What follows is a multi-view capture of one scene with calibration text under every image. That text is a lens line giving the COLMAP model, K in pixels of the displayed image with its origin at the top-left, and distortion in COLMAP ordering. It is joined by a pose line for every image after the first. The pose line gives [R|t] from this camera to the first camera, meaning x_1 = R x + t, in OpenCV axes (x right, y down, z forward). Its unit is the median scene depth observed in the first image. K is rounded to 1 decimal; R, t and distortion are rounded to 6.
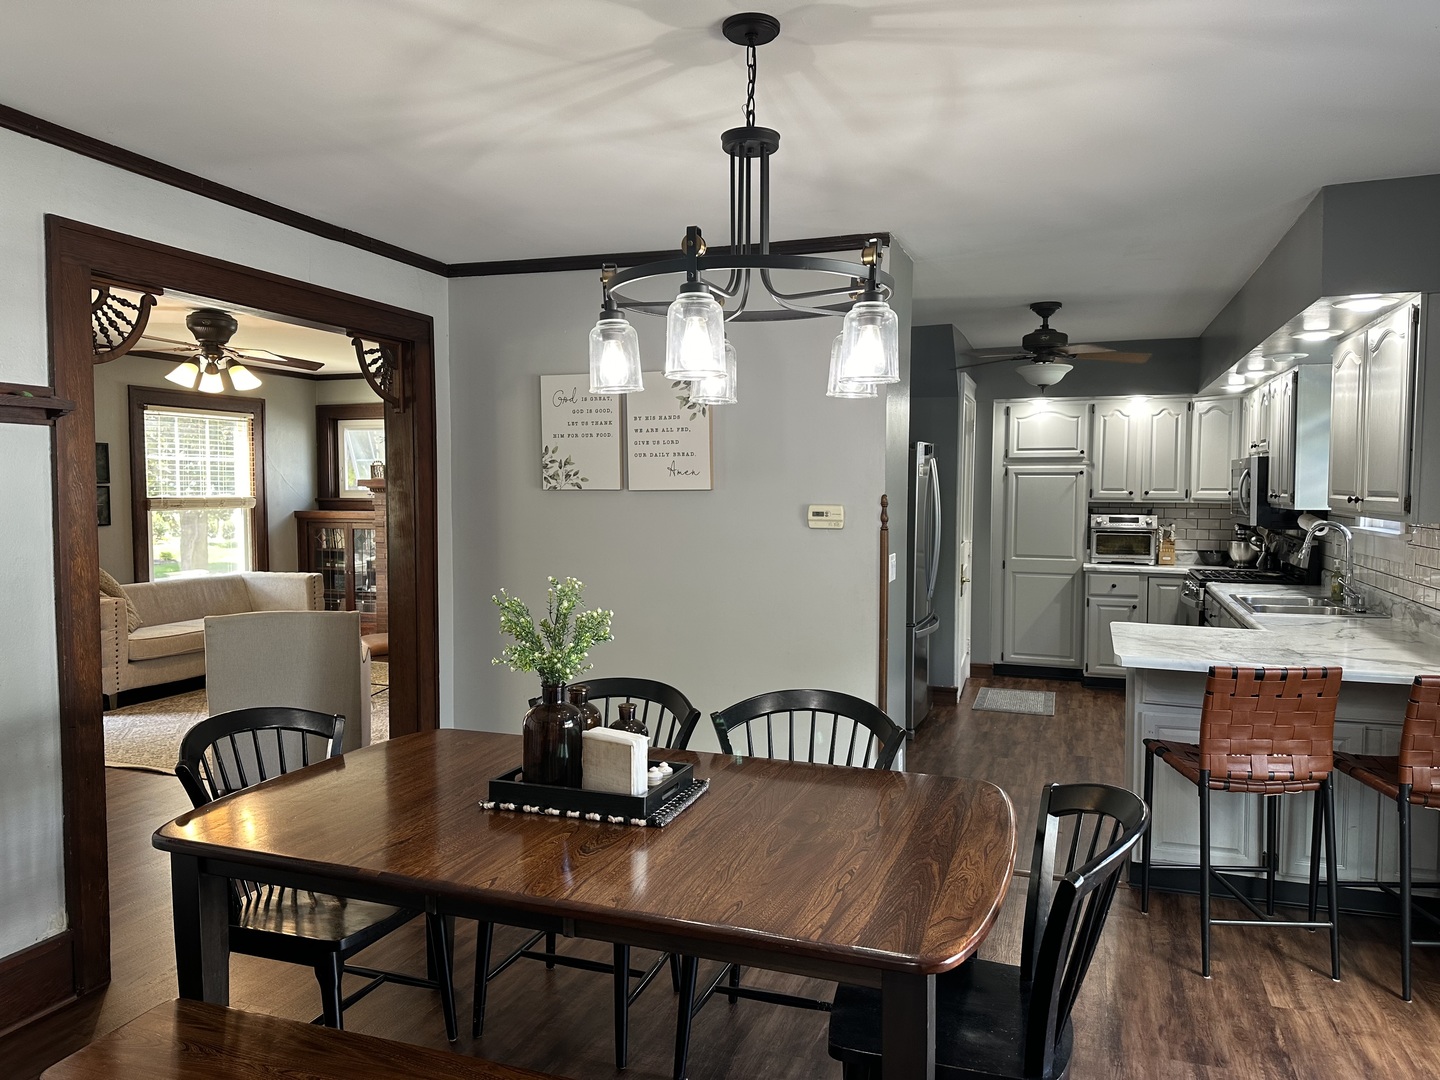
lens RADIAL K [[987.6, 0, 720.0], [0, 987.6, 540.0], [0, 0, 1]] dist [0.107339, -0.132408]
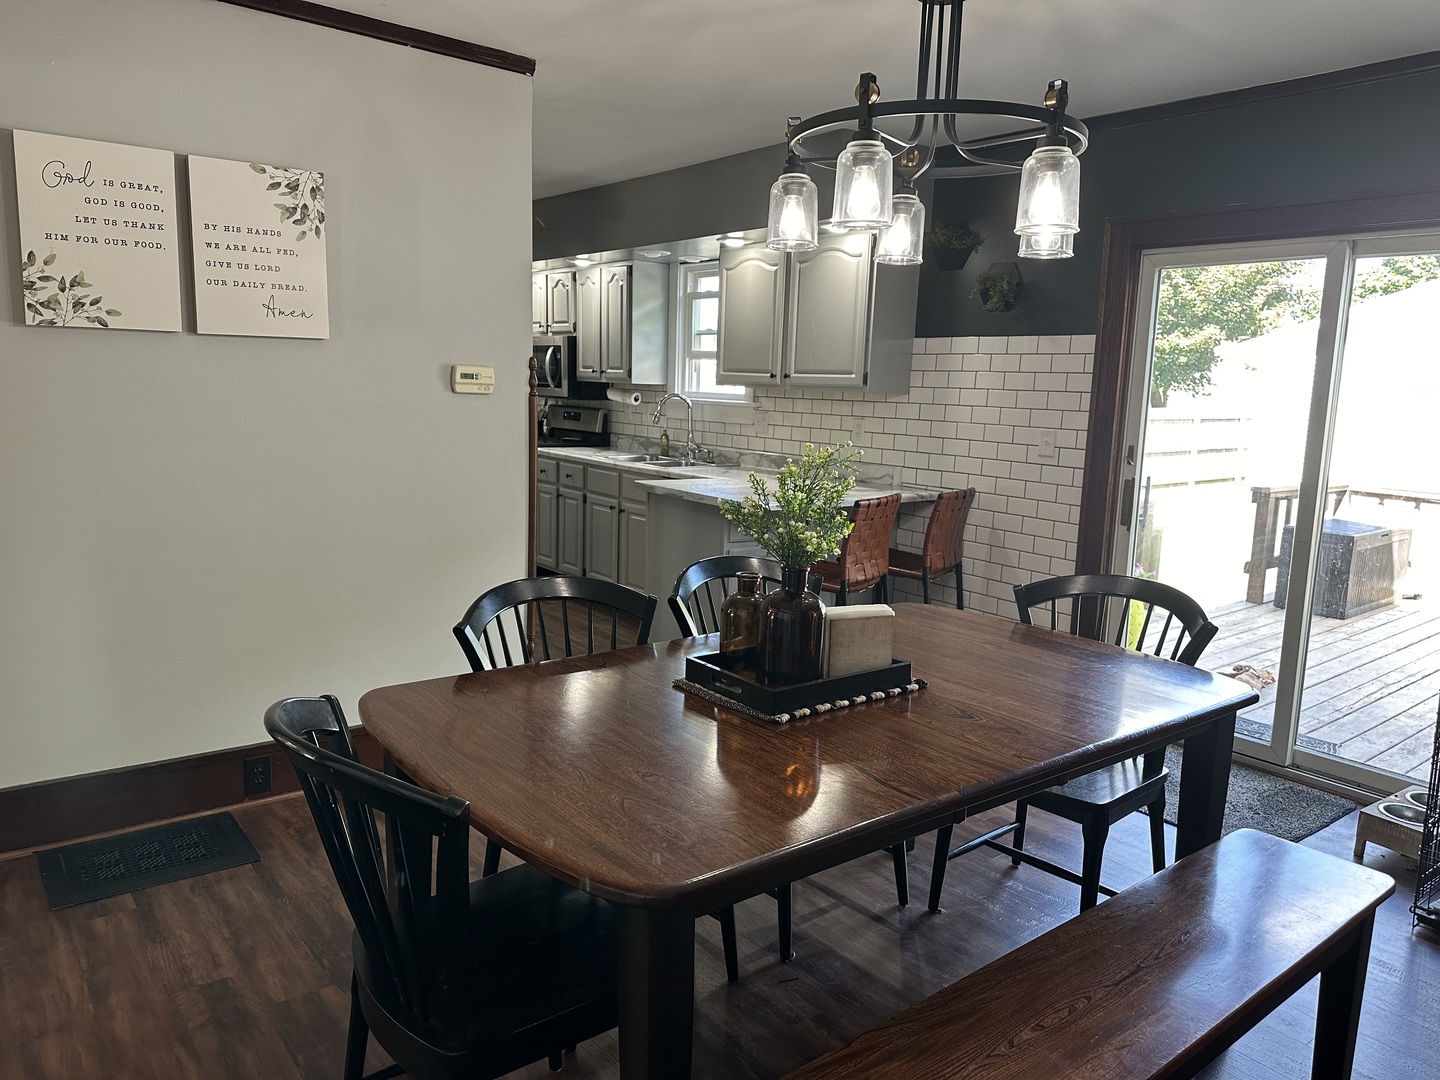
lens RADIAL K [[1005.1, 0, 719.0], [0, 1005.1, 533.2], [0, 0, 1]] dist [0.098732, -0.151457]
pose [[0.516224, -0.111375, 0.849181, -0.525661], [0.006800, 0.992010, 0.125975, -0.000165], [-0.856427, -0.059257, 0.512856, 0.332066]]
